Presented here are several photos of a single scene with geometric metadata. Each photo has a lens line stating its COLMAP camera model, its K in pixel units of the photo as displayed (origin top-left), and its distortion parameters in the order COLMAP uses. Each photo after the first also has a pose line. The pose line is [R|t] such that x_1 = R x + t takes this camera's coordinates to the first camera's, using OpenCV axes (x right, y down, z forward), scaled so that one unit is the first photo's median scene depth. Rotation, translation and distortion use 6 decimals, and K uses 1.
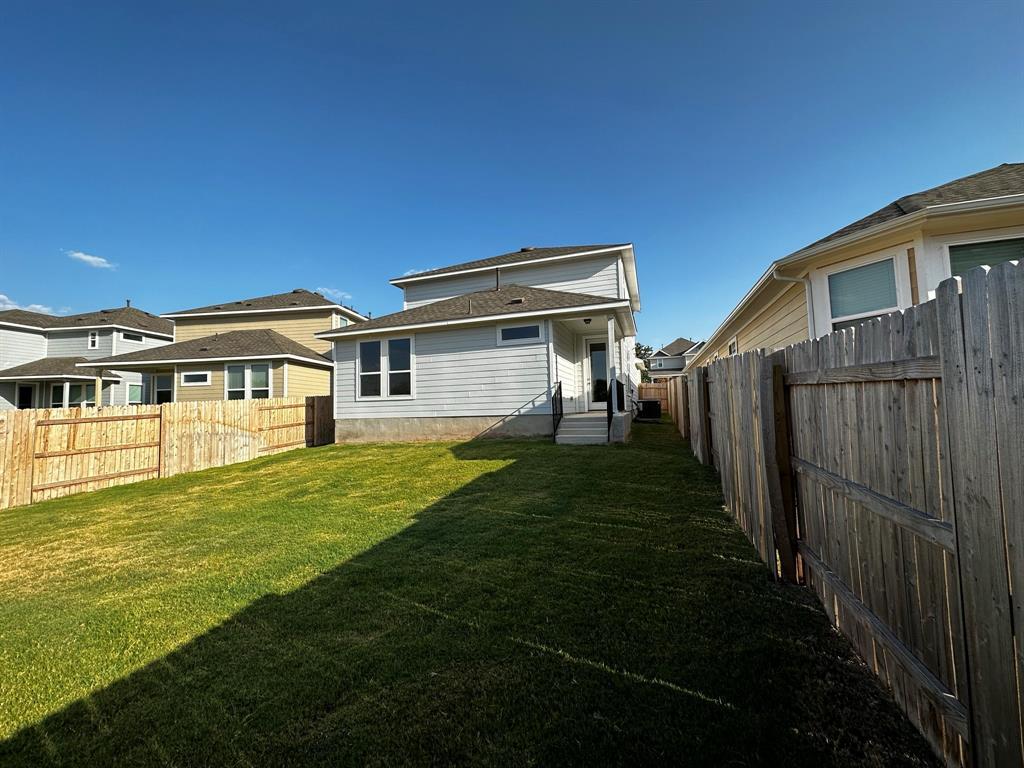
lens RADIAL K [[408.4, 0, 514.2], [0, 408.4, 382.6], [0, 0, 1]] dist [-0.001302, 0.000098]
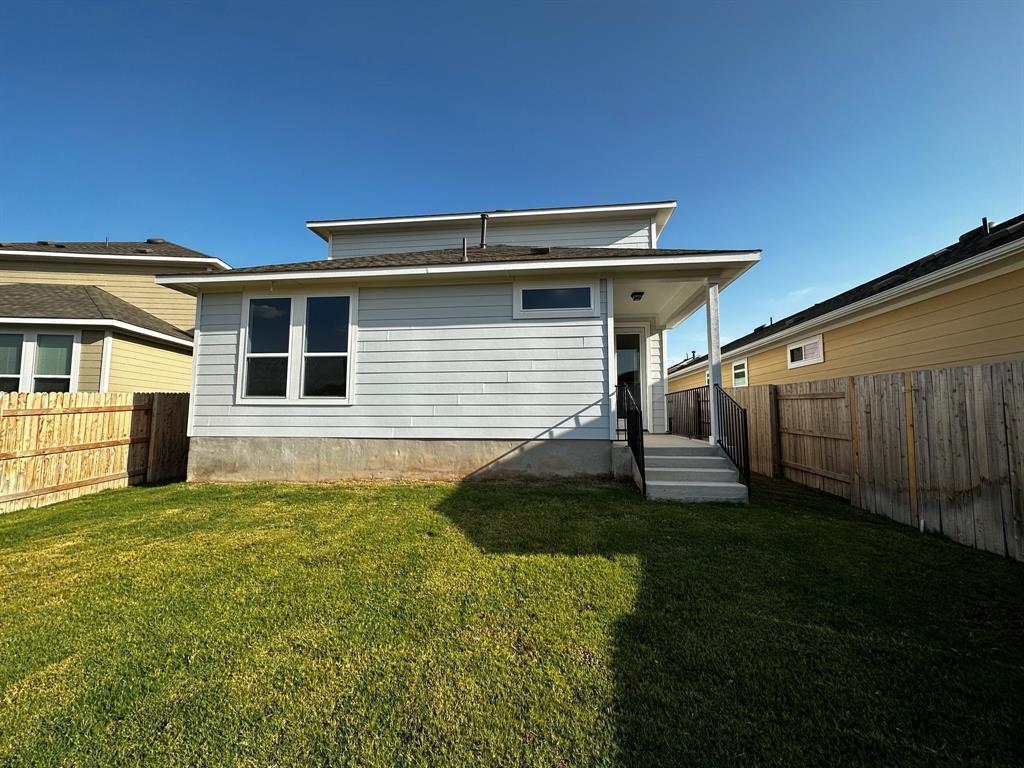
lens RADIAL K [[408.4, 0, 514.2], [0, 408.4, 382.6], [0, 0, 1]] dist [-0.001302, 0.000098]
pose [[0.975763, 0.047911, 0.213519, -0.142881], [-0.042890, 0.998685, -0.028093, 0.015552], [-0.214584, 0.018254, 0.976535, 0.389840]]
